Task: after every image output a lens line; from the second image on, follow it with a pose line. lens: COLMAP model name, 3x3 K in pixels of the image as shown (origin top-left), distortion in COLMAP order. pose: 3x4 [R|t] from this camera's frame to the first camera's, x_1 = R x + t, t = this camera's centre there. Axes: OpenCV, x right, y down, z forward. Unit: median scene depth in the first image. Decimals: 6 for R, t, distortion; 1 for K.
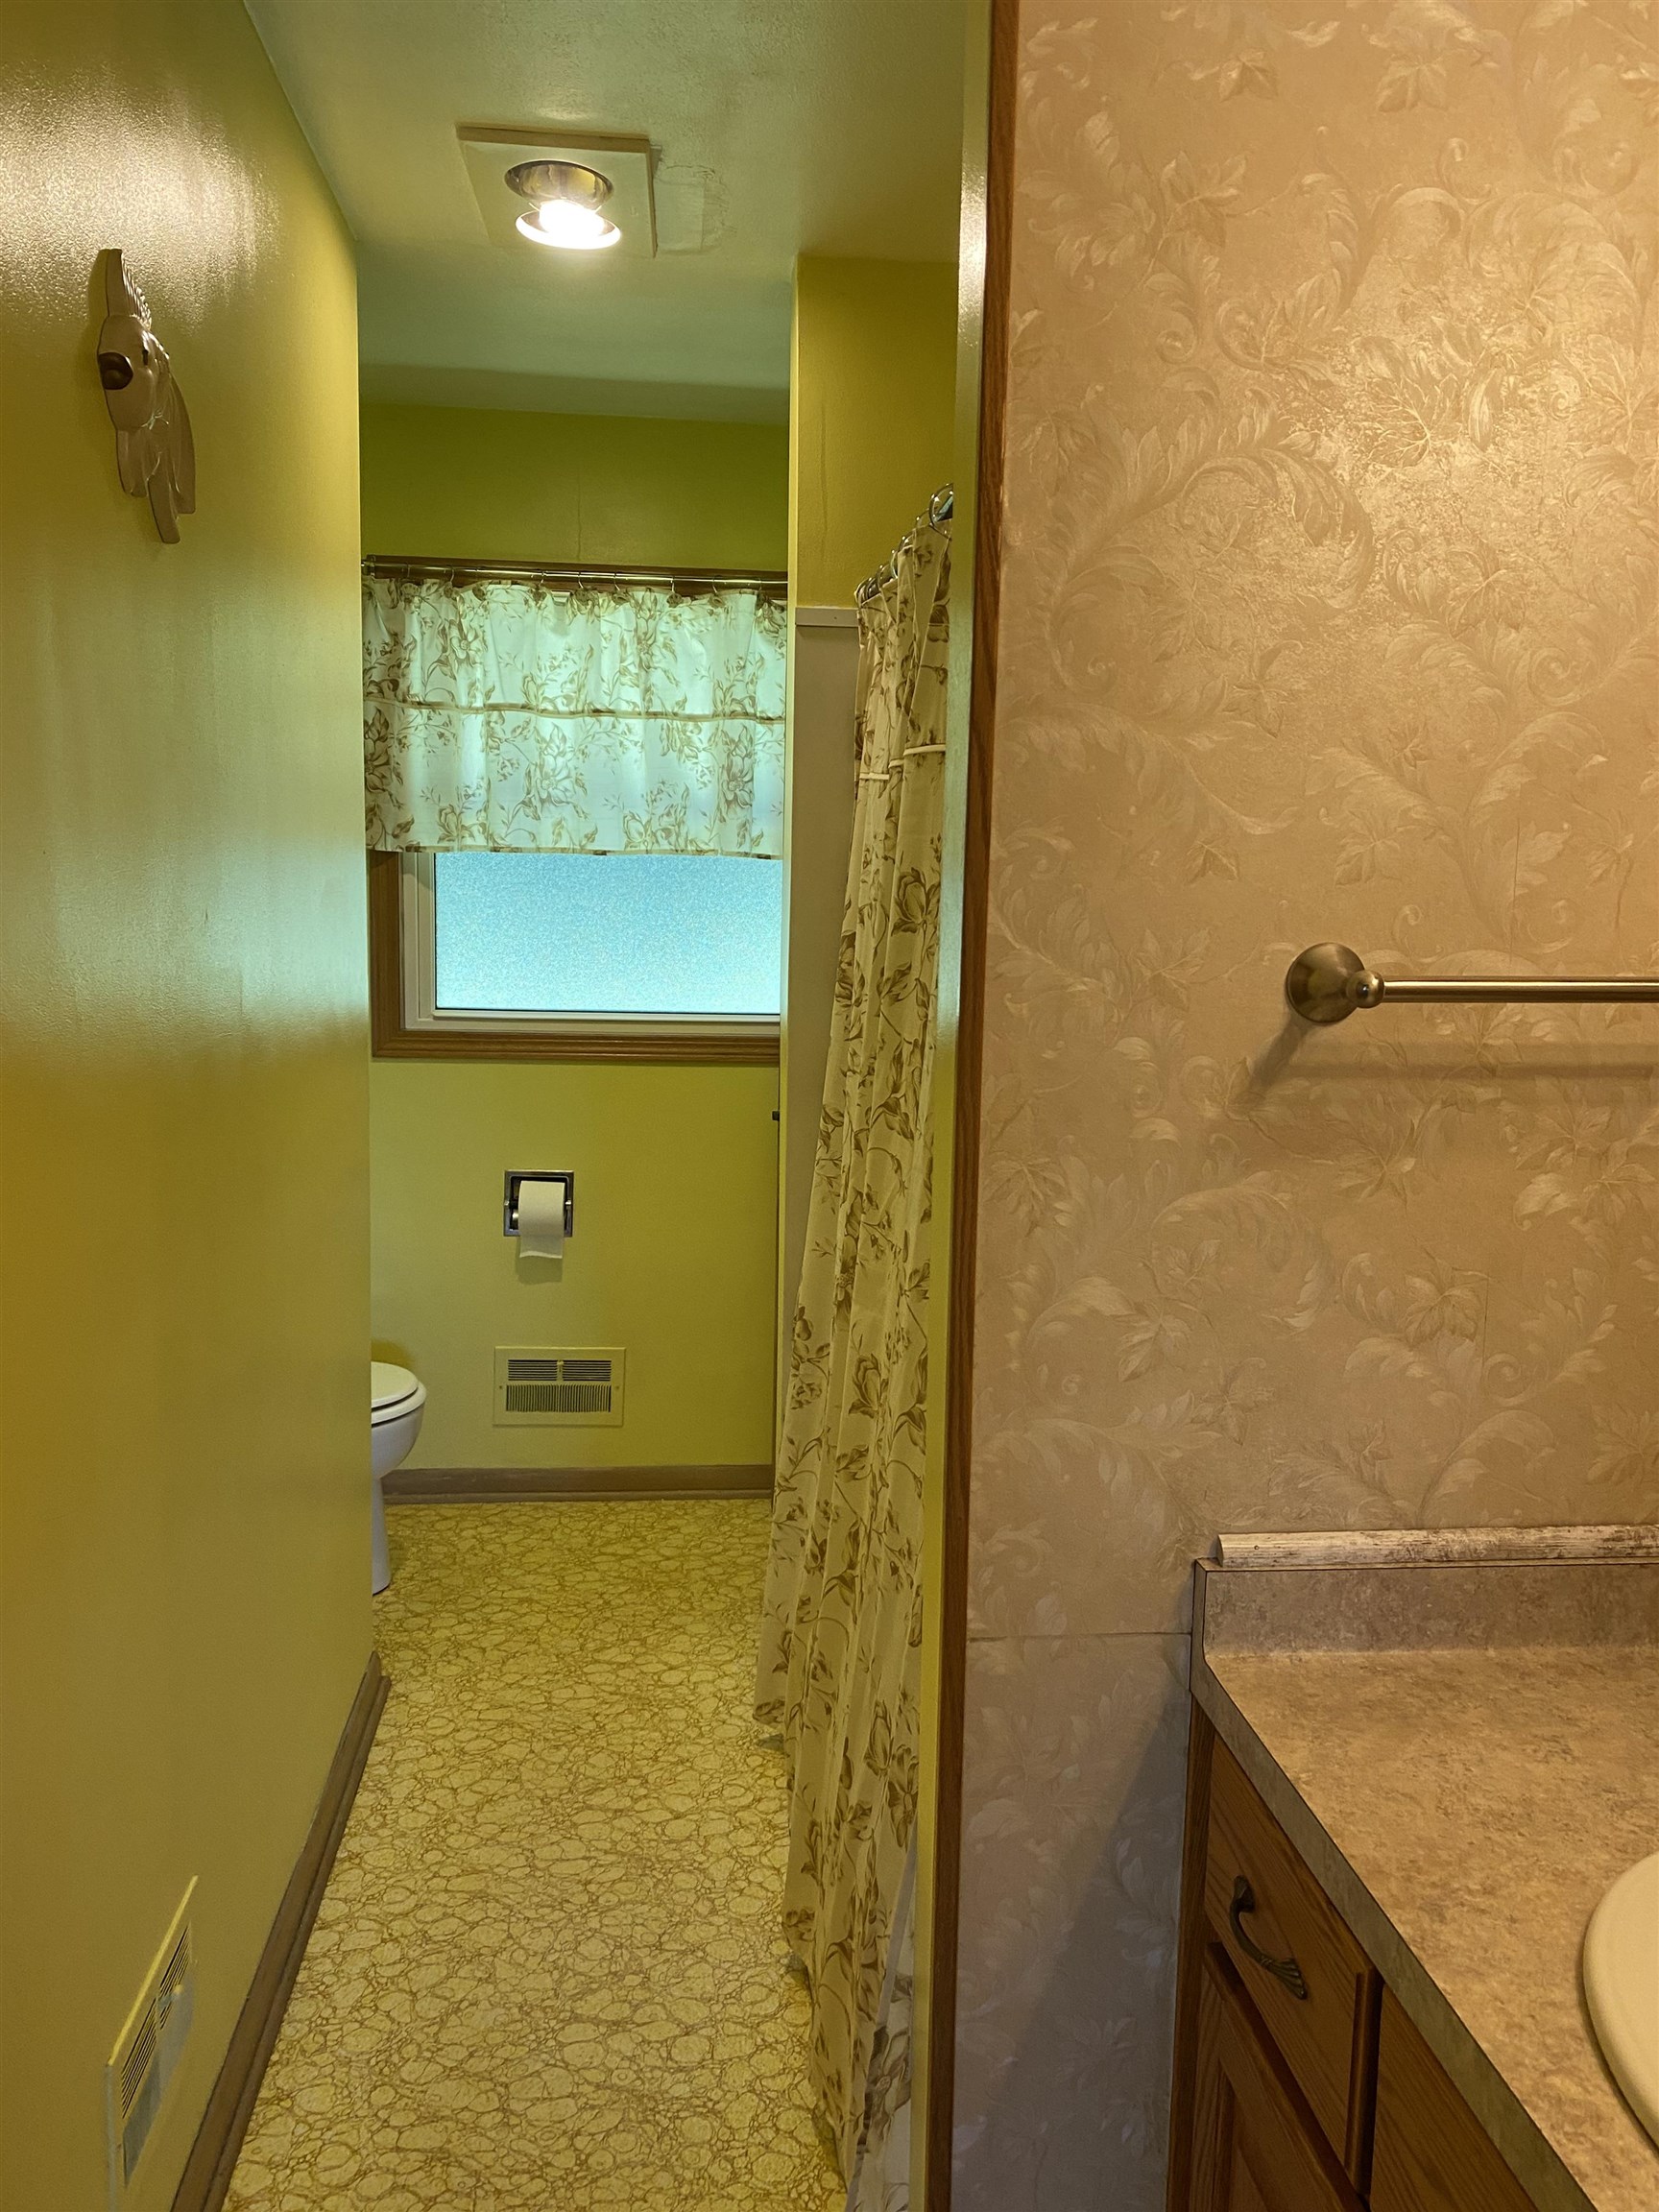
lens RADIAL K [[1681.3, 0, 830.3], [0, 1681.3, 1136.6], [0, 0, 1]] dist [0.002889, 0.001401]
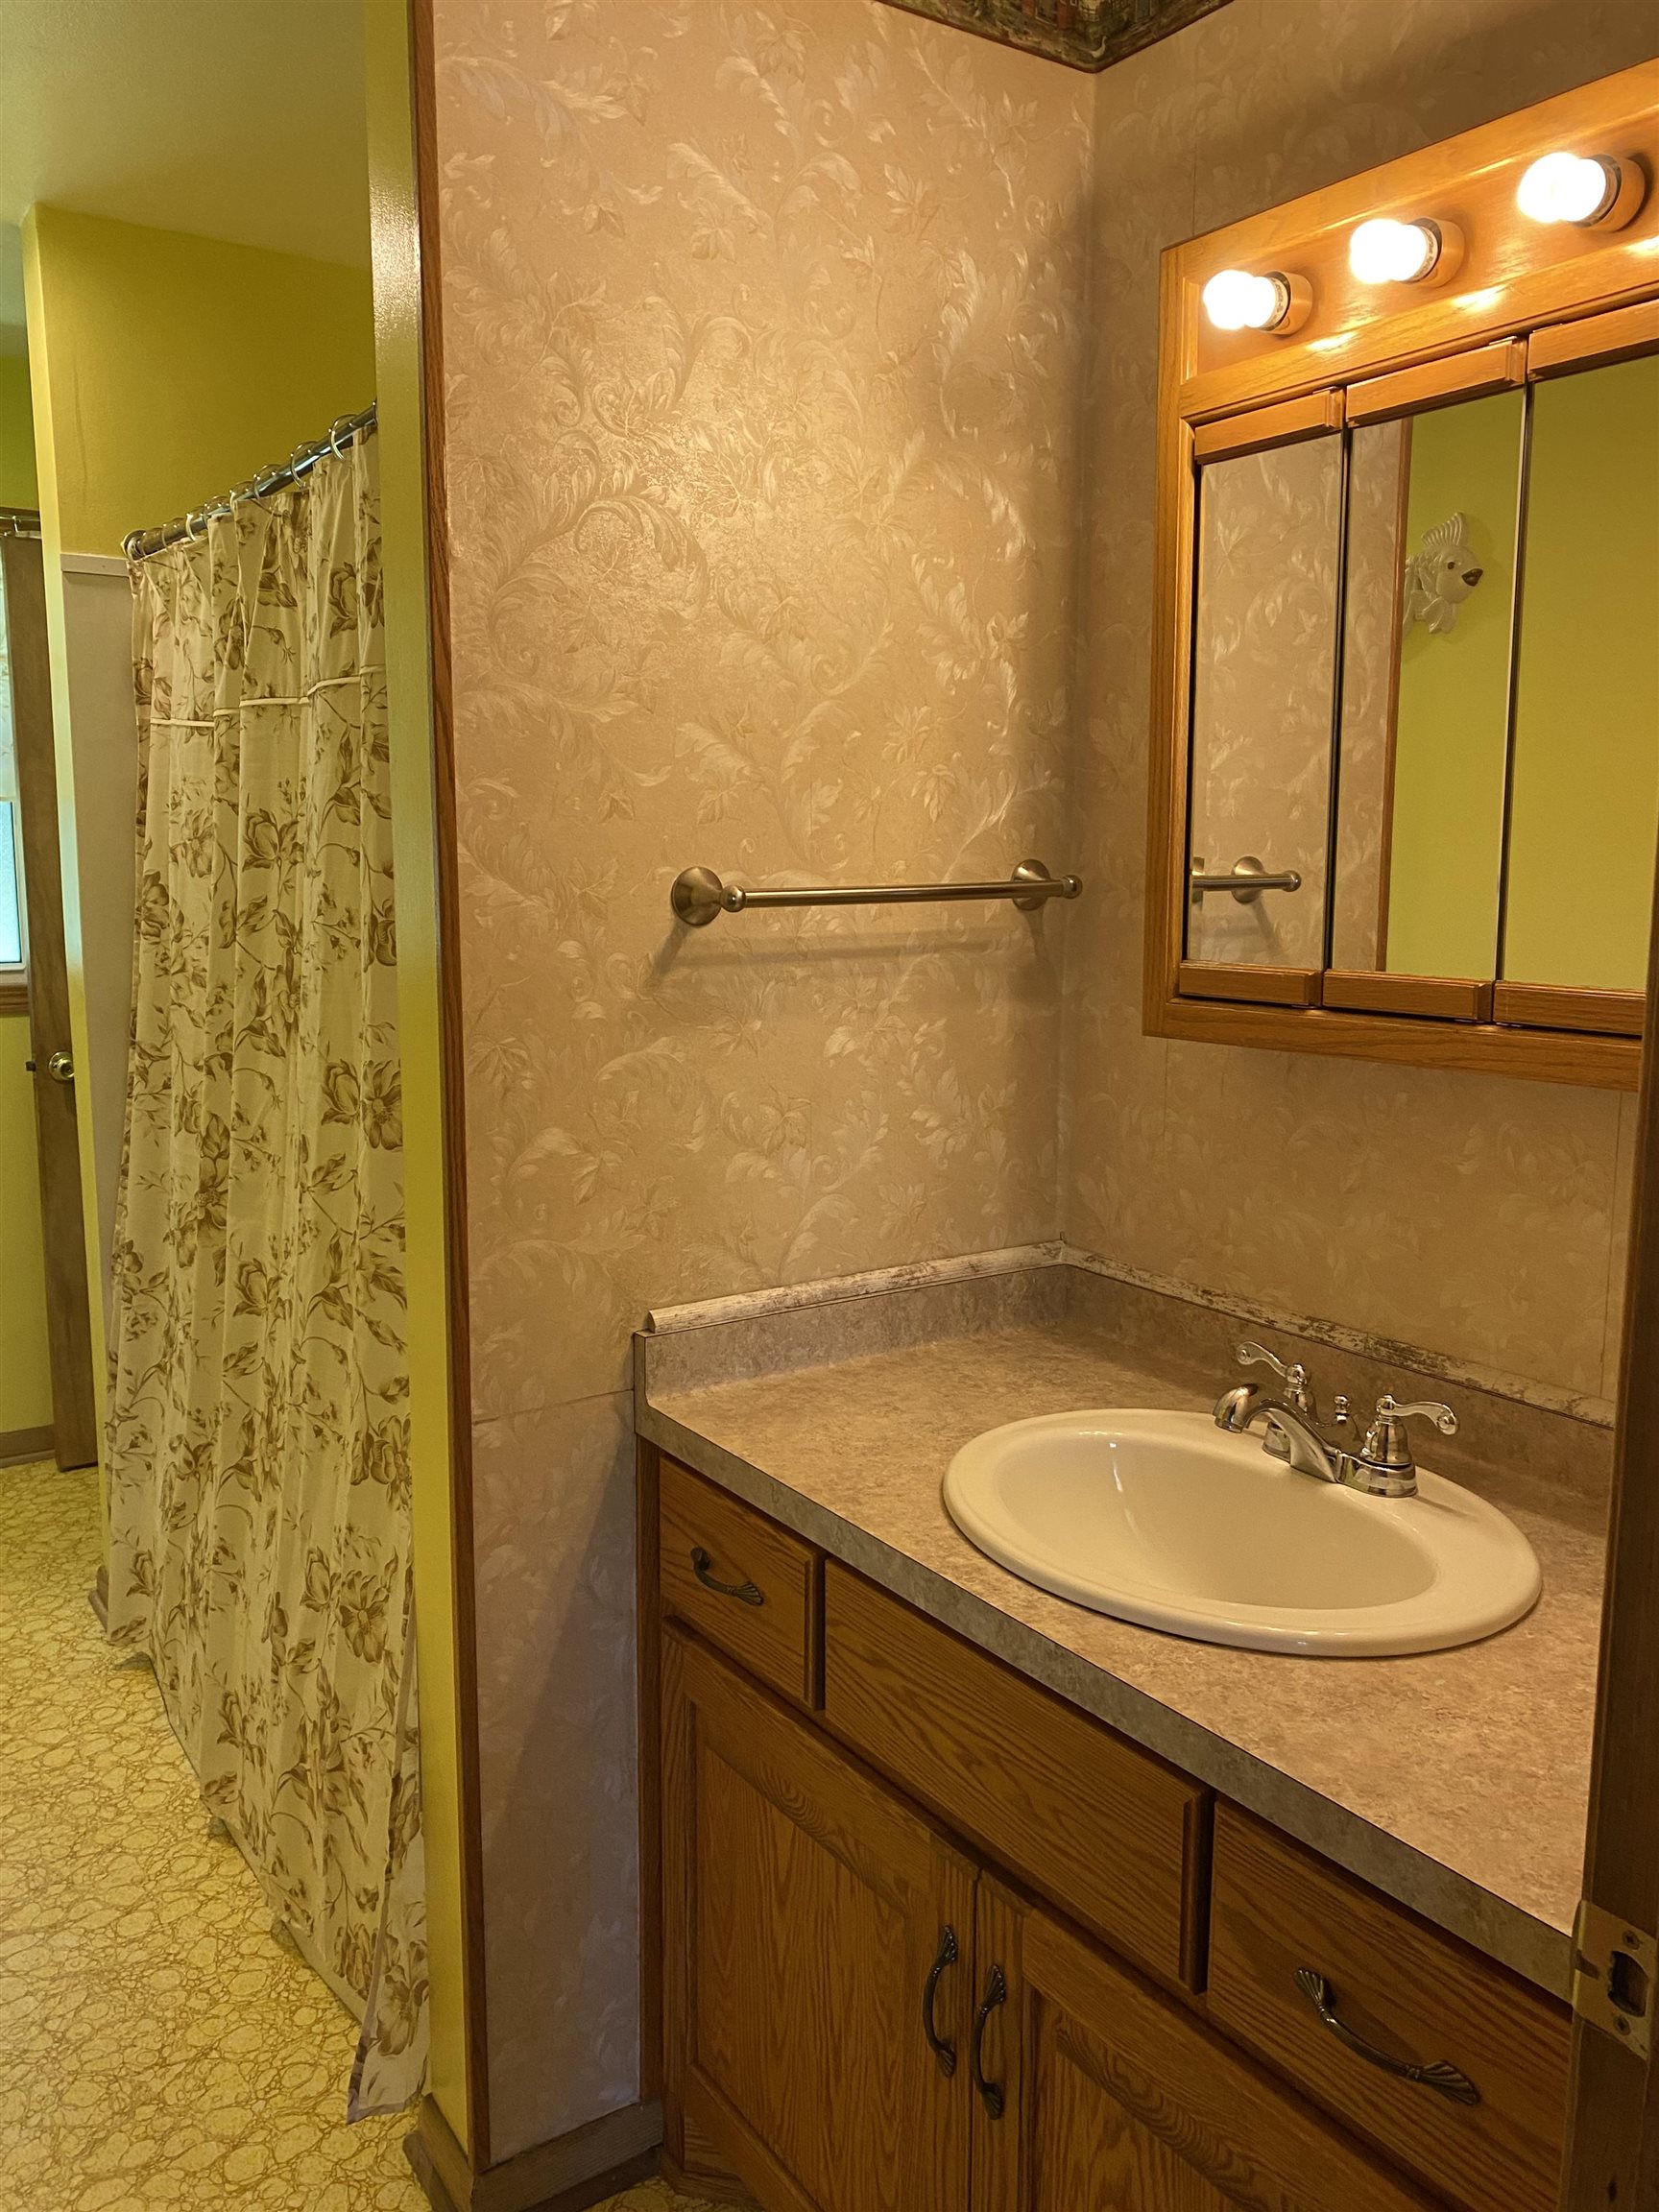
lens RADIAL K [[1658.0, 0, 821.8], [0, 1658.0, 1153.4], [0, 0, 1]] dist [0.093530, -0.203719]
pose [[0.875223, -0.103385, 0.472543, -0.271154], [0.082268, 0.994475, 0.065203, 0.036628], [-0.476673, -0.018192, 0.878893, -0.239185]]
